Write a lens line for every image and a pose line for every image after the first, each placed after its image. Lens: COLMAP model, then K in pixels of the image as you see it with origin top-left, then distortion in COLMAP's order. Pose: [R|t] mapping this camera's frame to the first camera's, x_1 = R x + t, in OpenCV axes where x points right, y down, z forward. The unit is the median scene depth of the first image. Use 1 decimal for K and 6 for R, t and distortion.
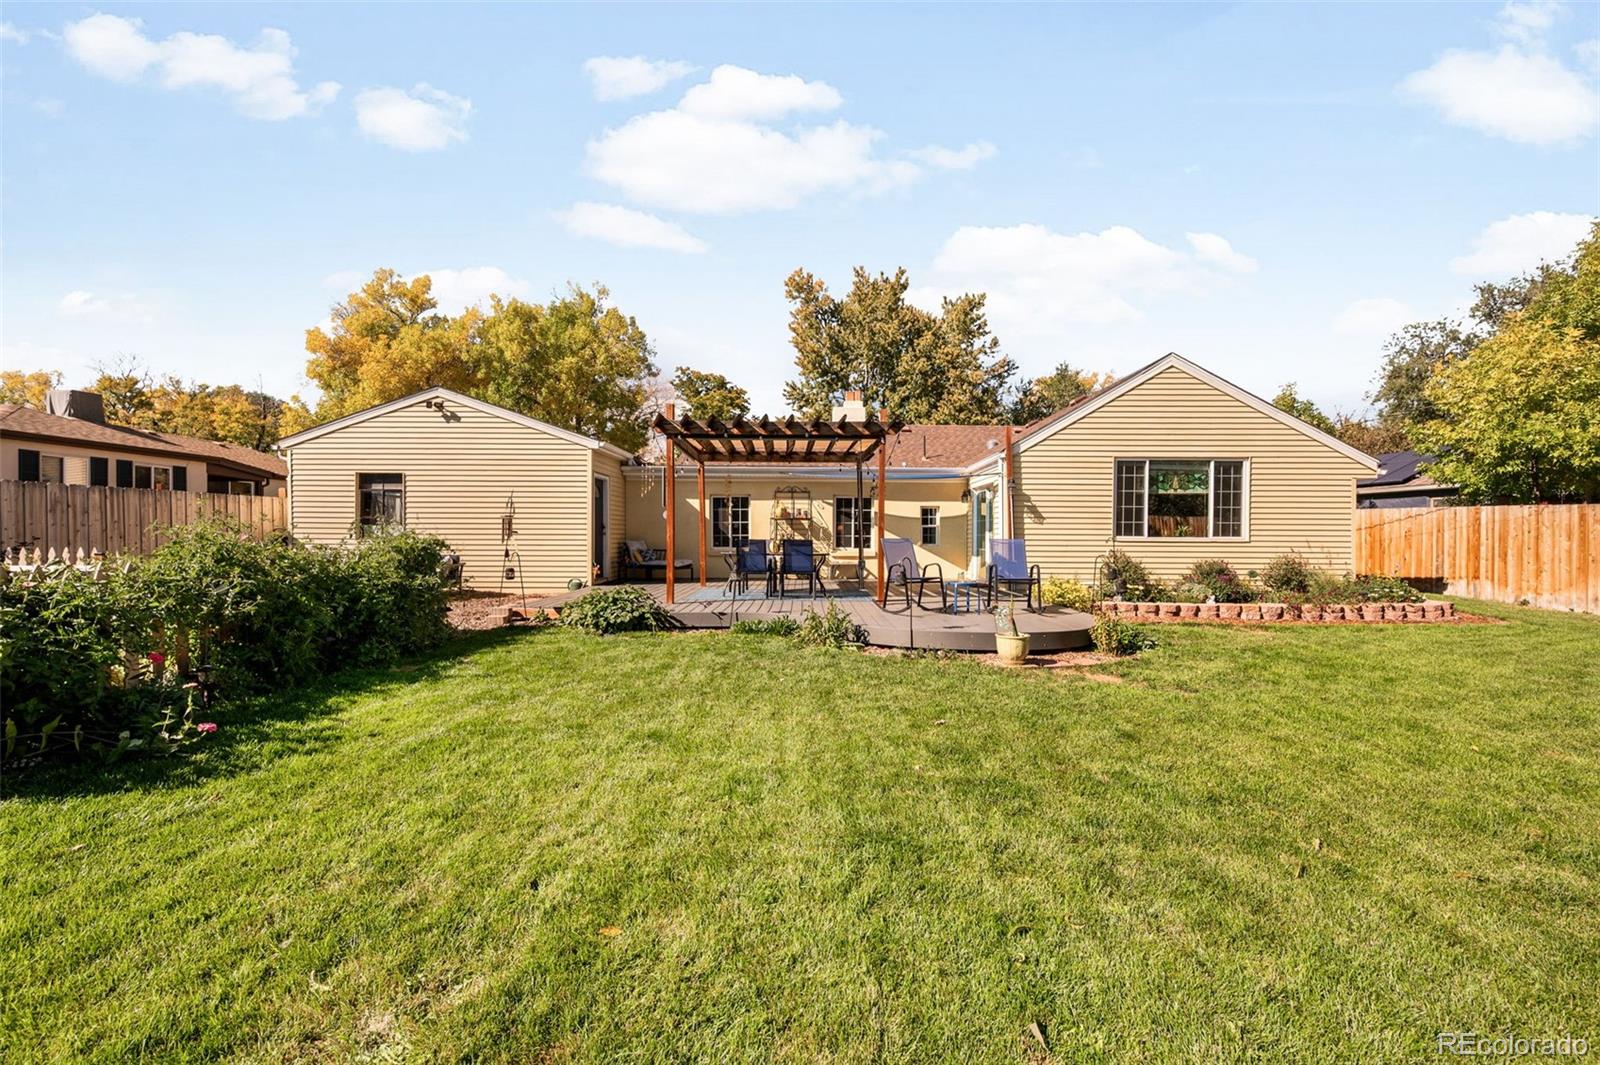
lens RADIAL K [[645.4, 0, 803.9], [0, 645.4, 538.8], [0, 0, 1]] dist [-0.001551, 0.000106]
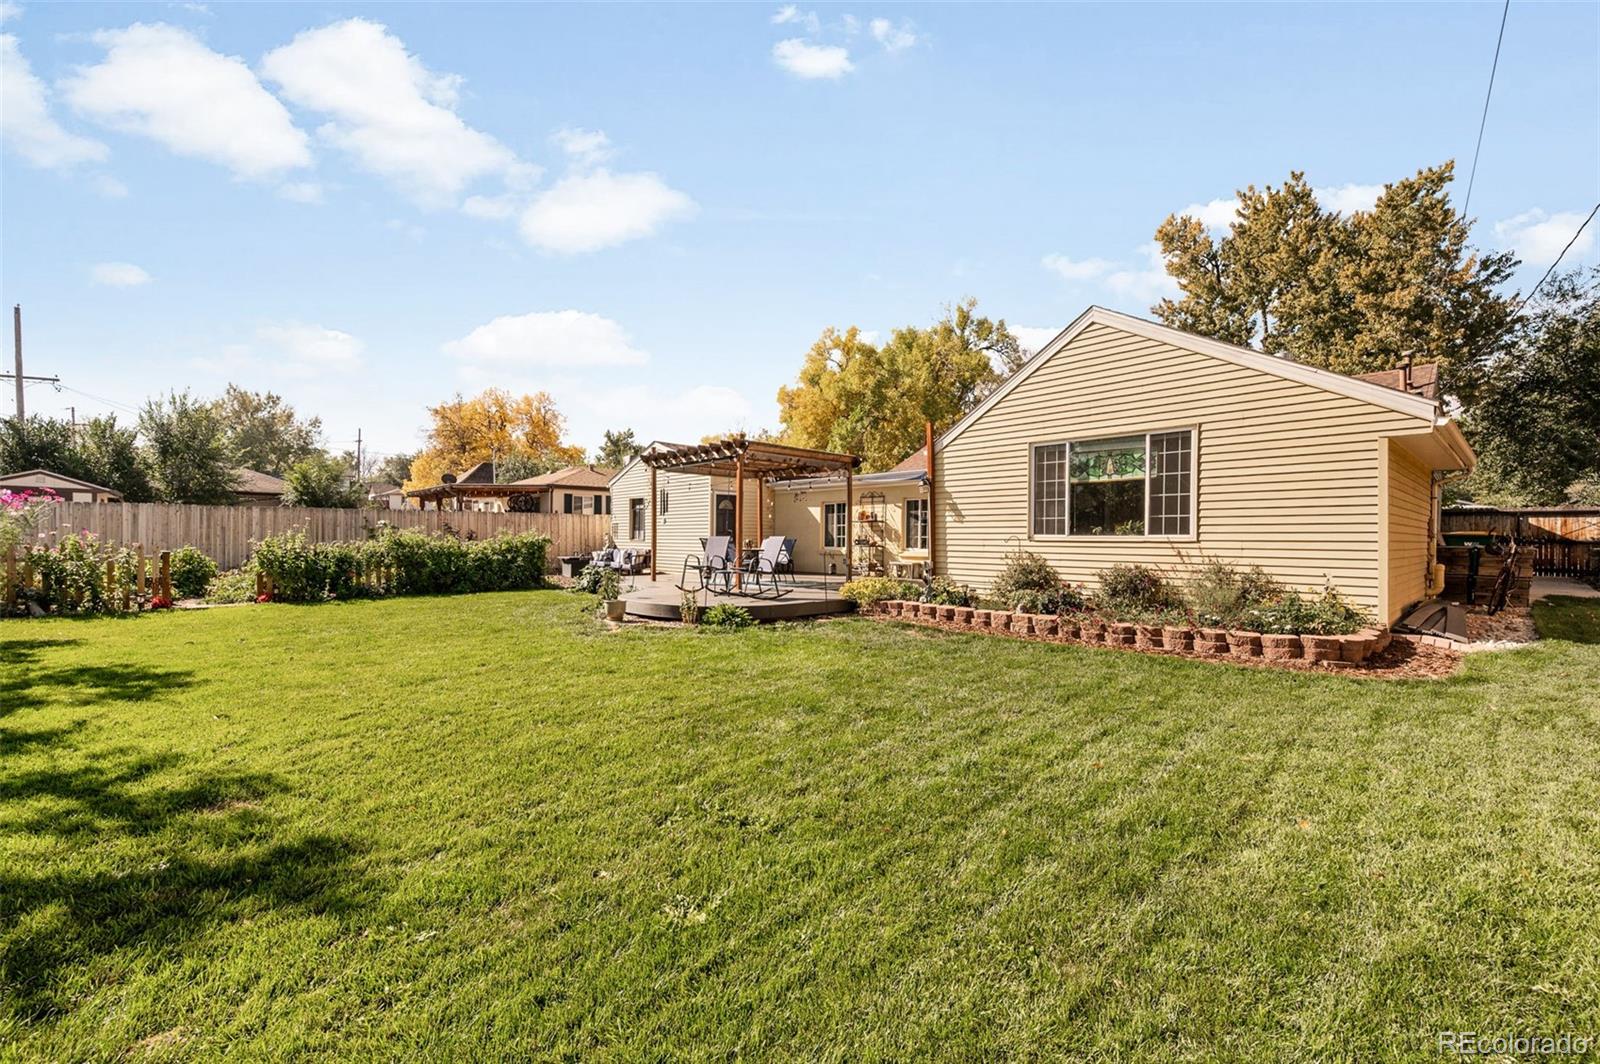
lens RADIAL K [[715.0, 0, 799.9], [0, 715.0, 540.6], [0, 0, 1]] dist [-0.000058, 0.000043]
pose [[0.651135, 0.000984, -0.758961, 0.999663], [-0.009023, 0.999939, -0.006445, 0.012478], [0.758908, 0.011045, 0.651104, 0.145284]]
